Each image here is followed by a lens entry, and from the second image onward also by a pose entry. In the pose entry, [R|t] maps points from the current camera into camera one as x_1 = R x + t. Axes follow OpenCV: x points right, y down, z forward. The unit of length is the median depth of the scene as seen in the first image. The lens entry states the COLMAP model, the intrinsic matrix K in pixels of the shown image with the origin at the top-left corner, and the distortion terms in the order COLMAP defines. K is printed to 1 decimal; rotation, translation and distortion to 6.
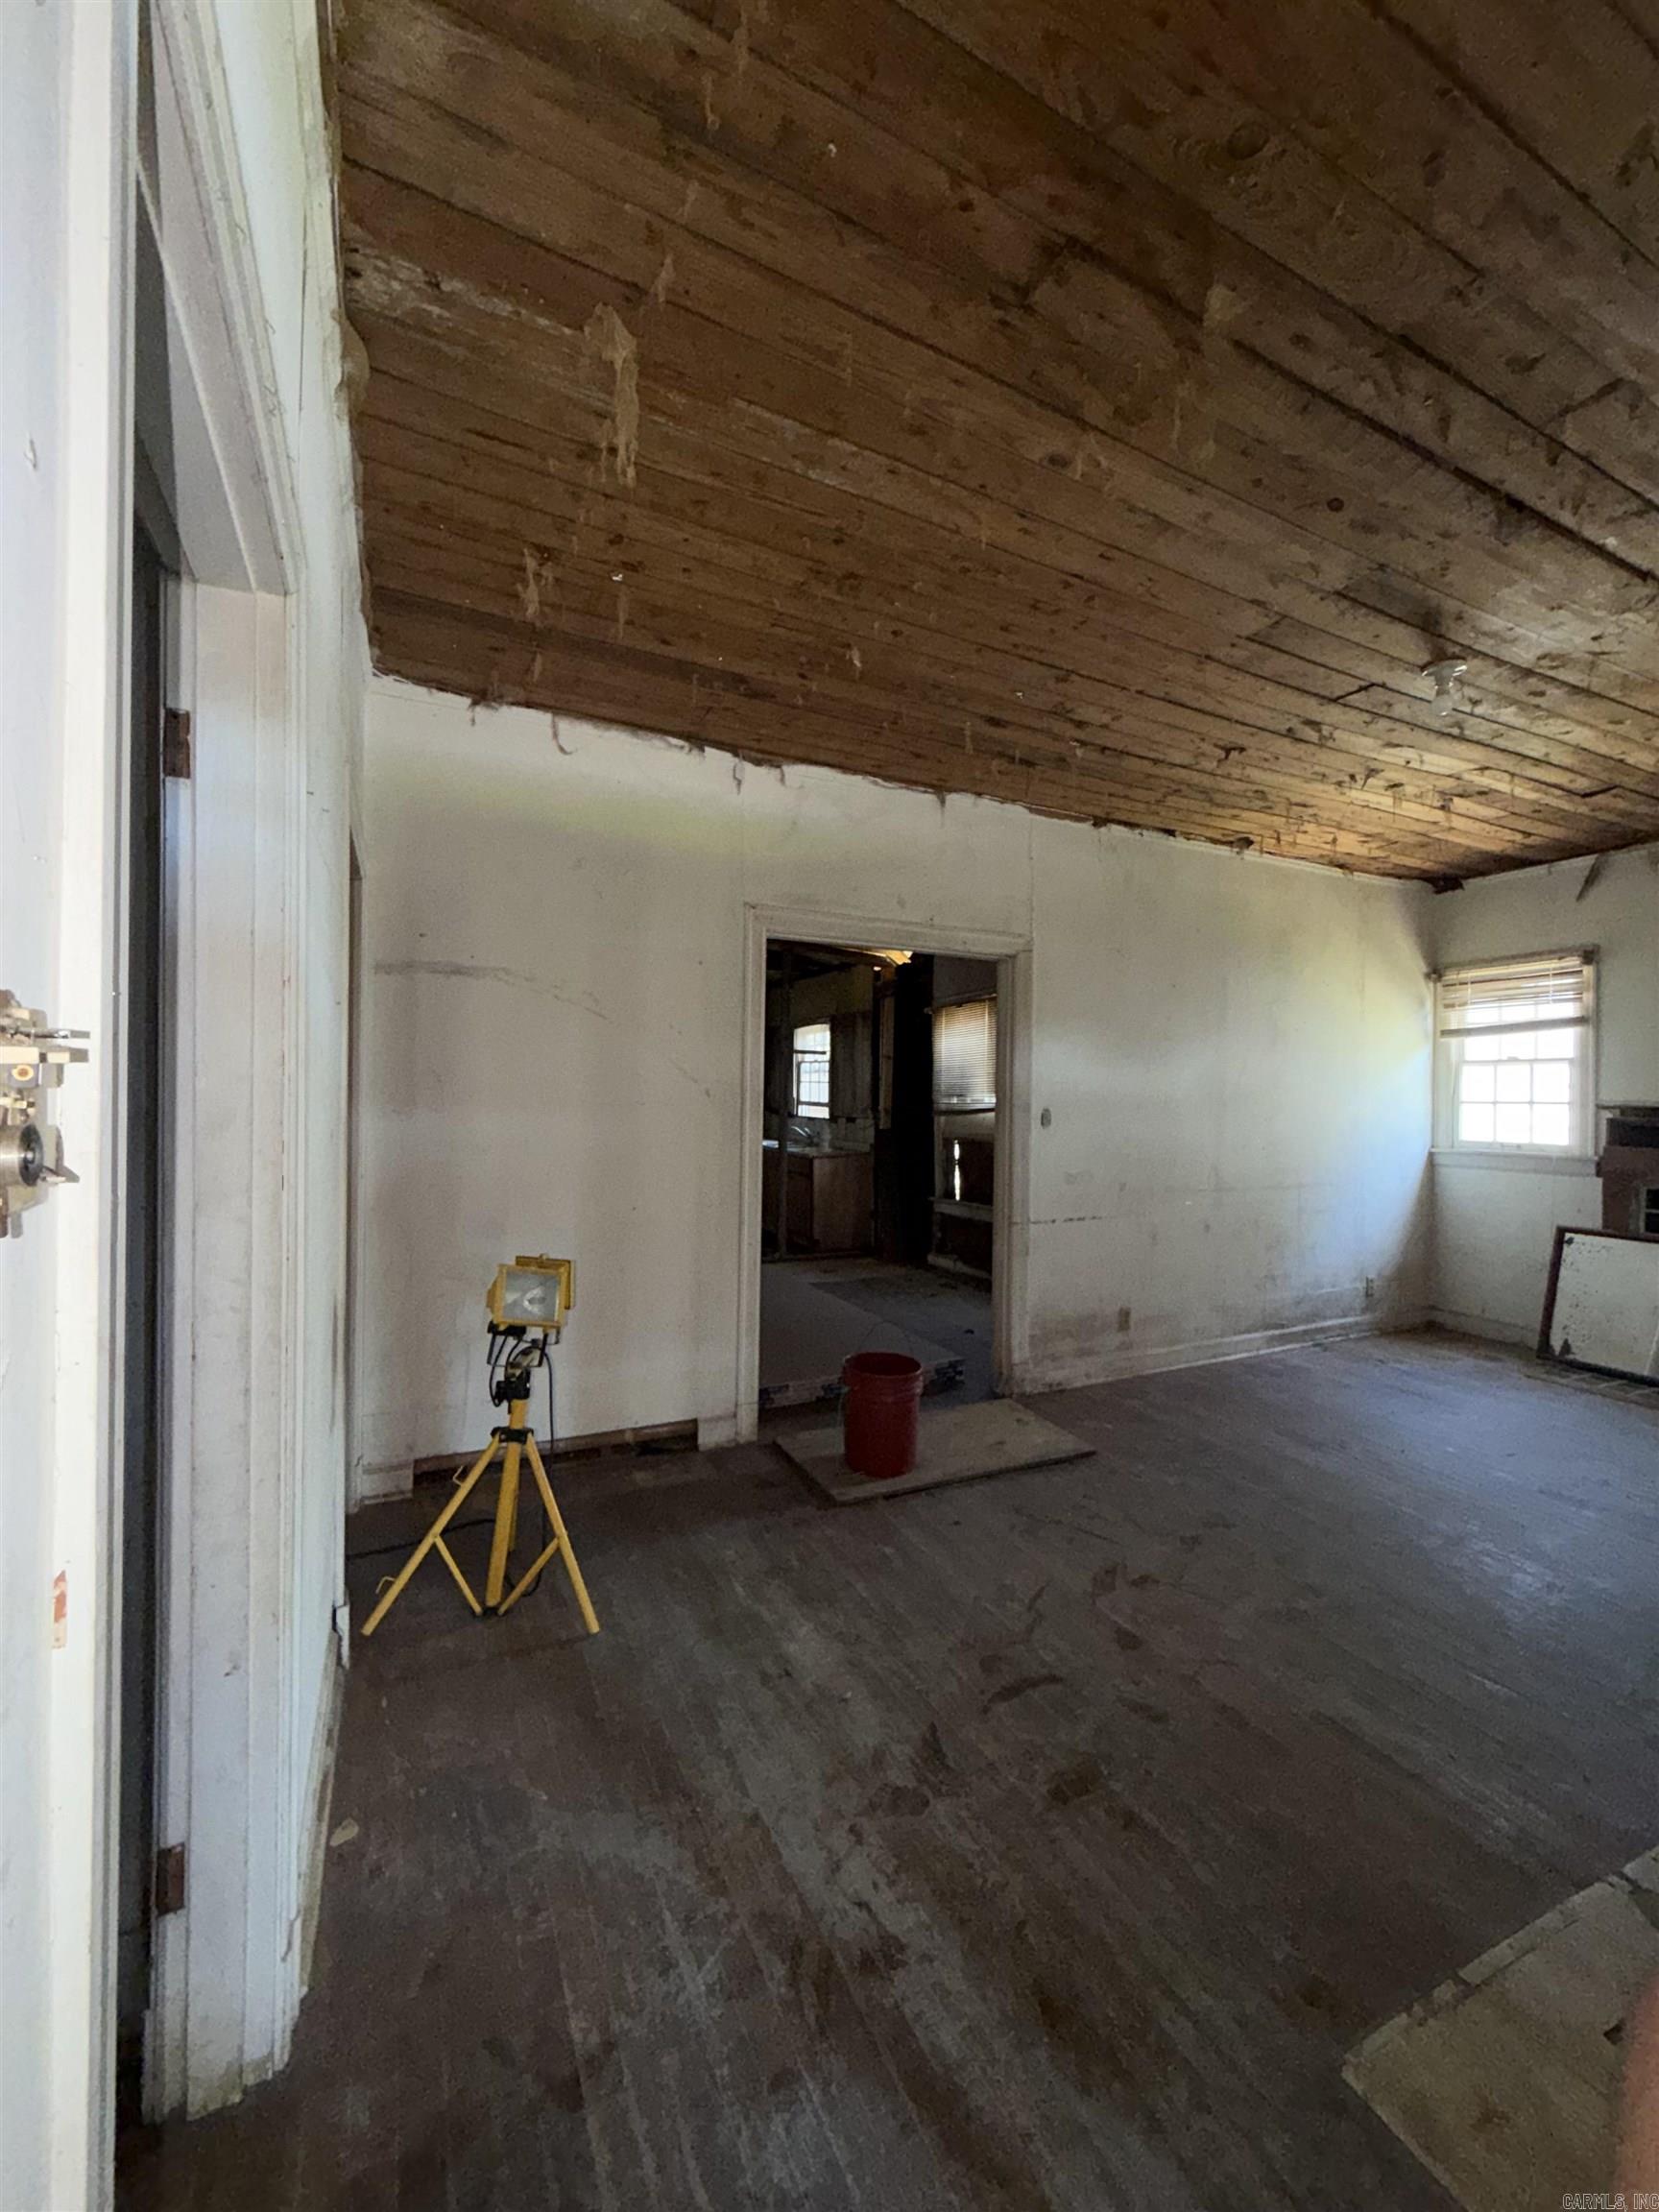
lens RADIAL K [[889.0, 0, 828.3], [0, 889.0, 1099.0], [0, 0, 1]] dist [-0.000310, 0.000296]
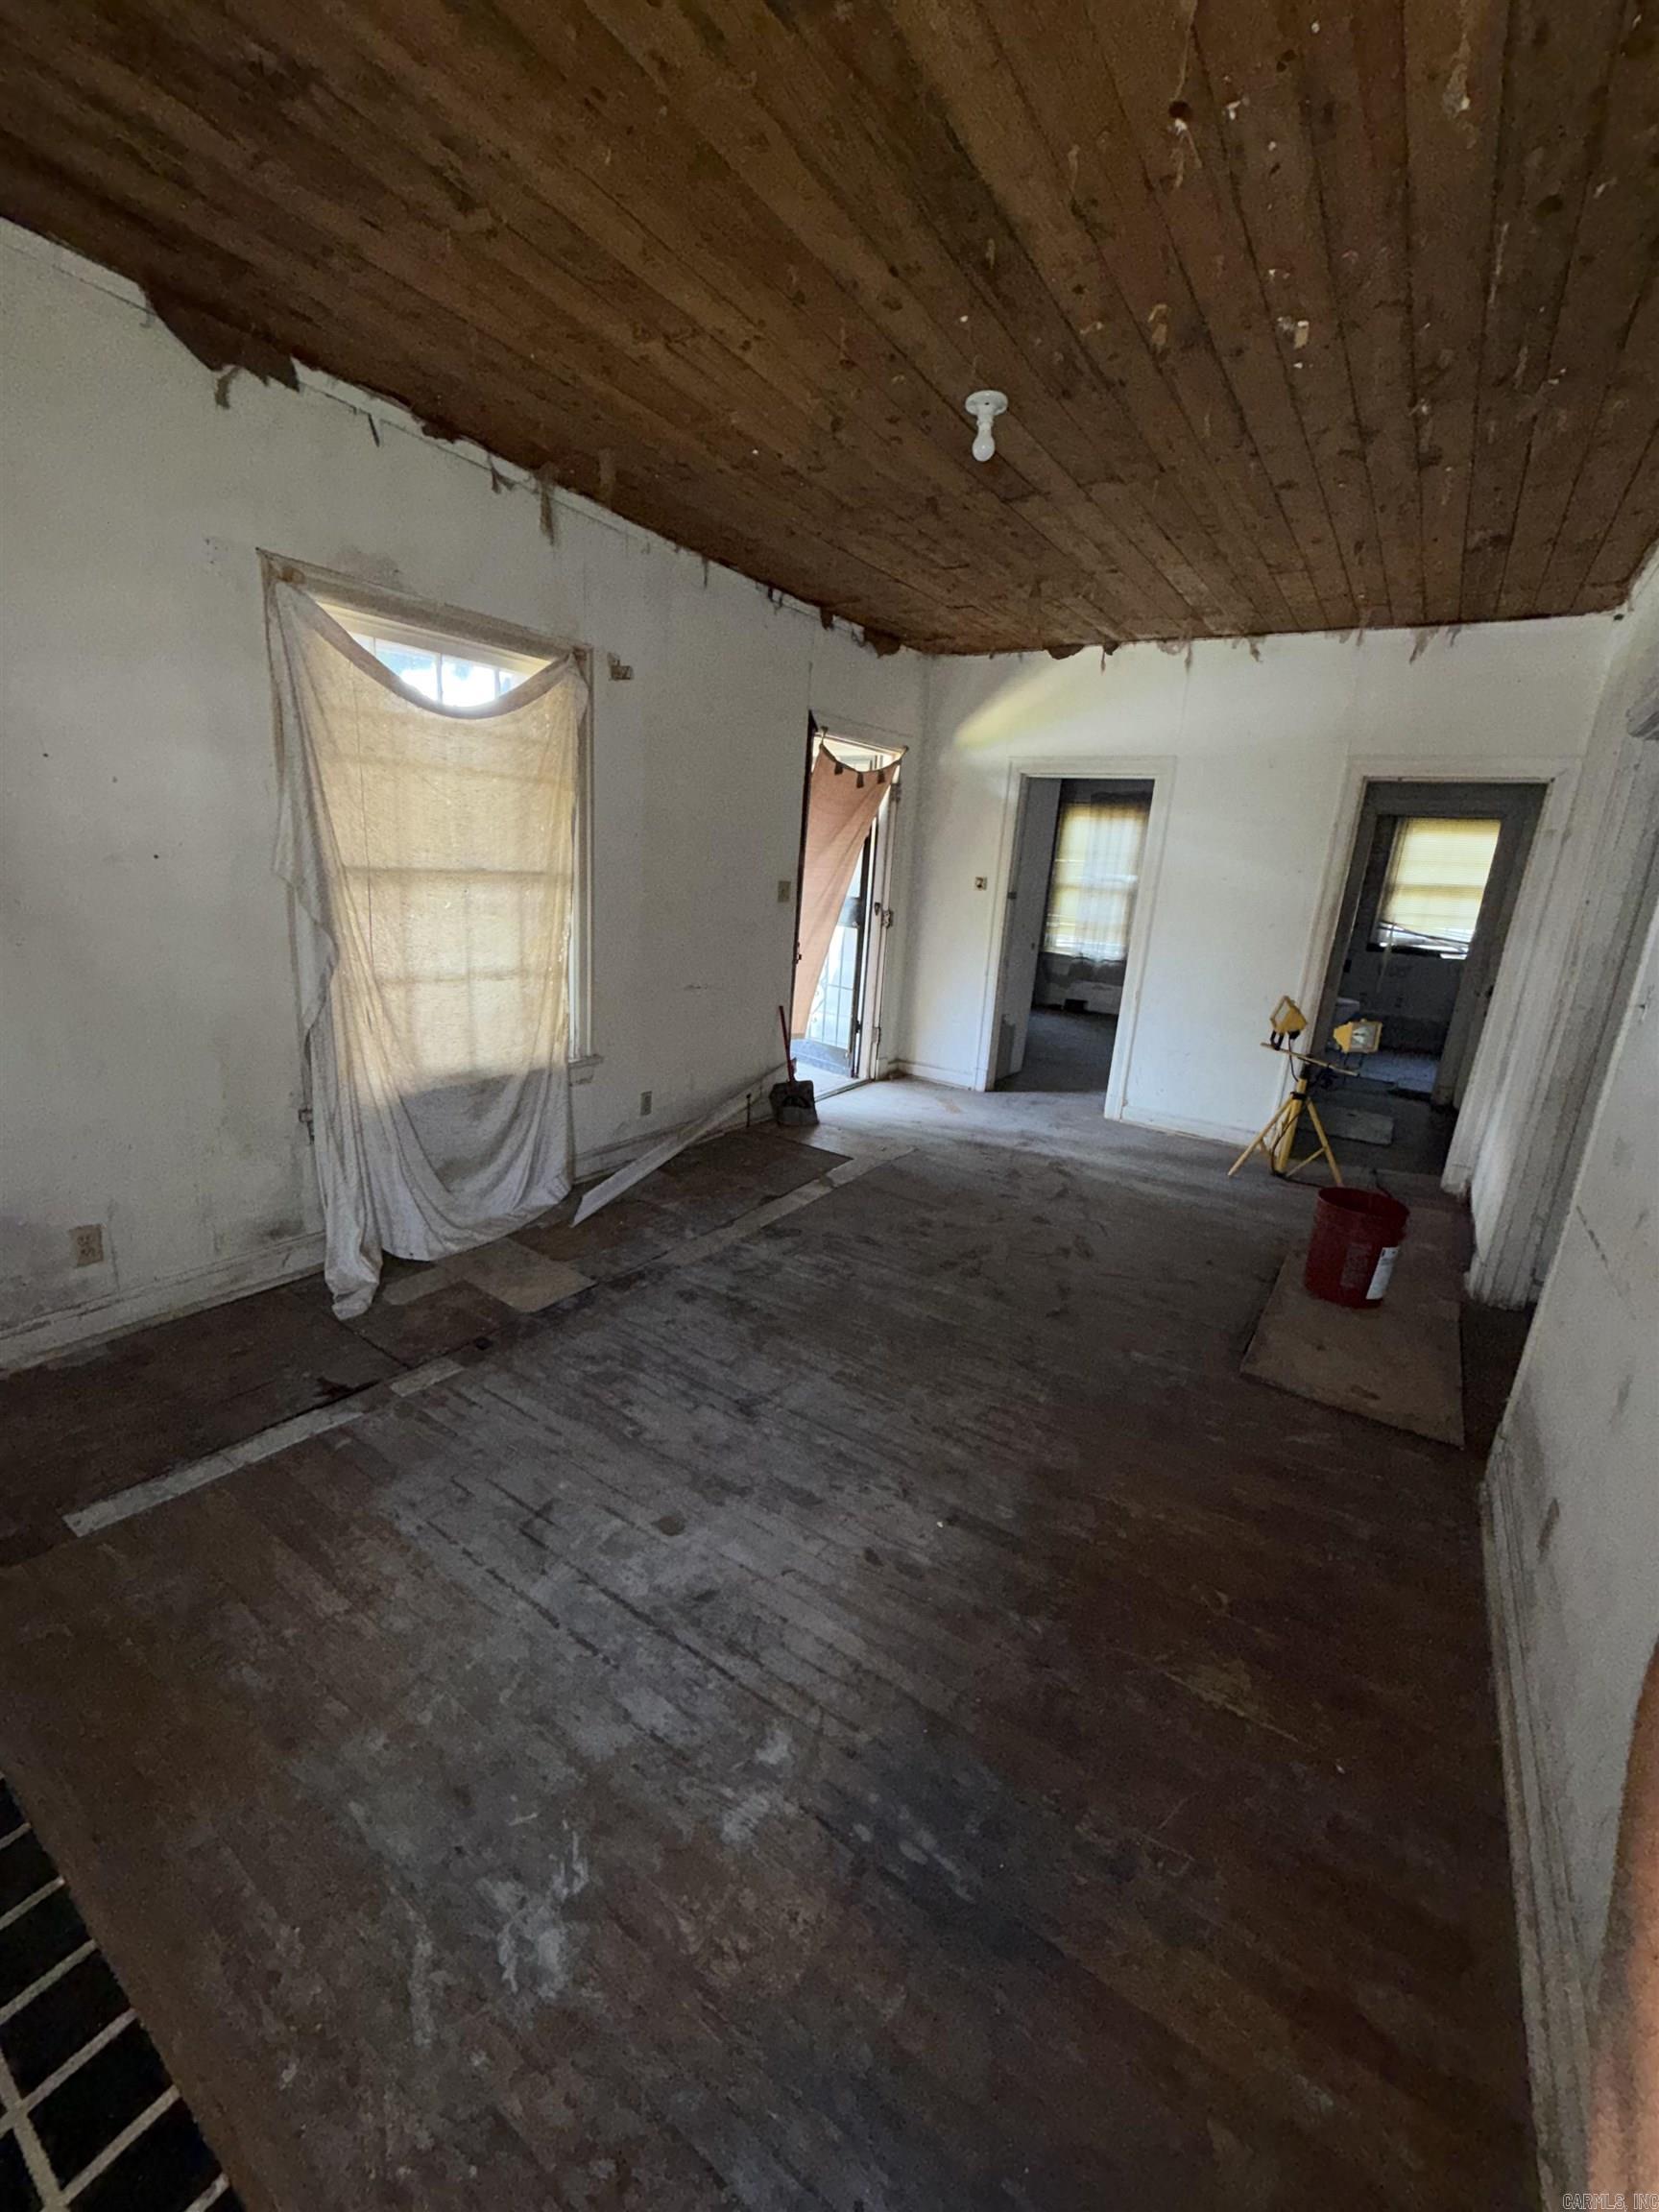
lens RADIAL K [[889.0, 0, 828.3], [0, 889.0, 1099.0], [0, 0, 1]] dist [-0.000310, 0.000296]
pose [[-0.862677, 0.062610, -0.501865, 1.143025], [-0.081481, 0.962140, 0.260093, -0.024552], [0.499148, 0.265269, -0.824914, 1.594762]]
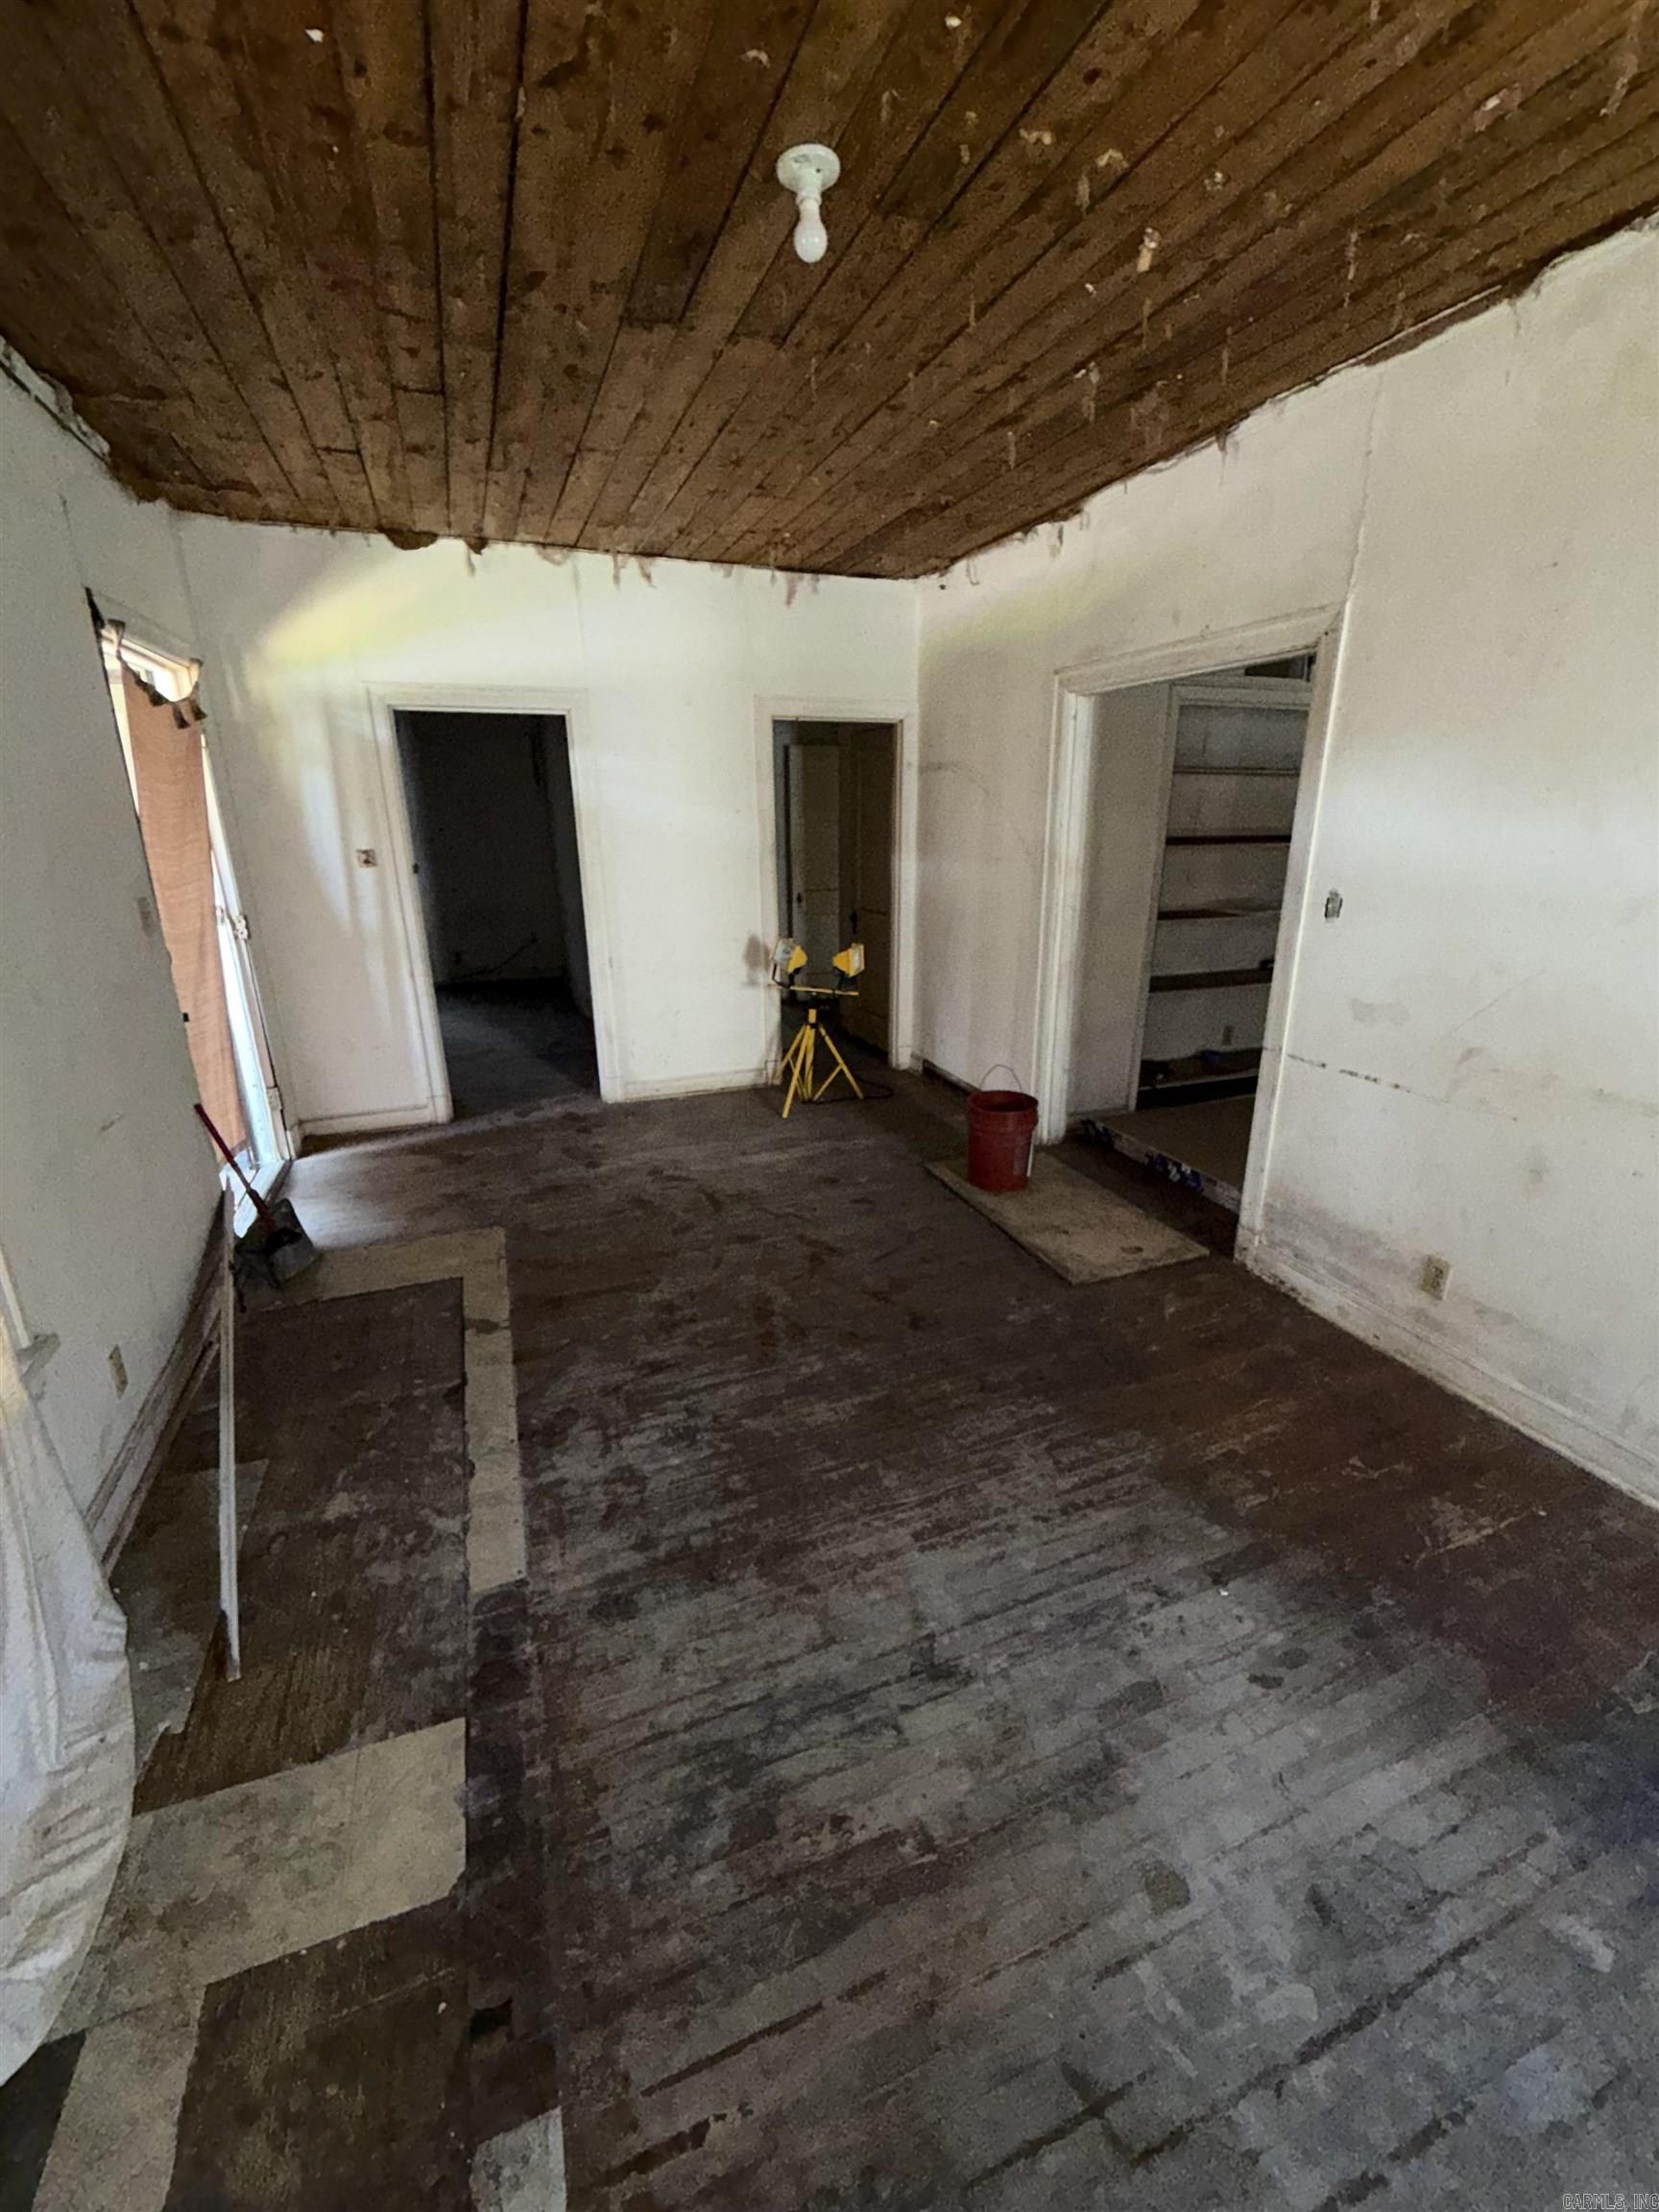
lens RADIAL K [[889.0, 0, 828.3], [0, 889.0, 1099.0], [0, 0, 1]] dist [-0.000310, 0.000296]
pose [[-0.085191, 0.296418, -0.951251, 1.254861], [0.003040, 0.954795, 0.297250, -0.050725], [0.996360, 0.022431, -0.082241, 0.930121]]
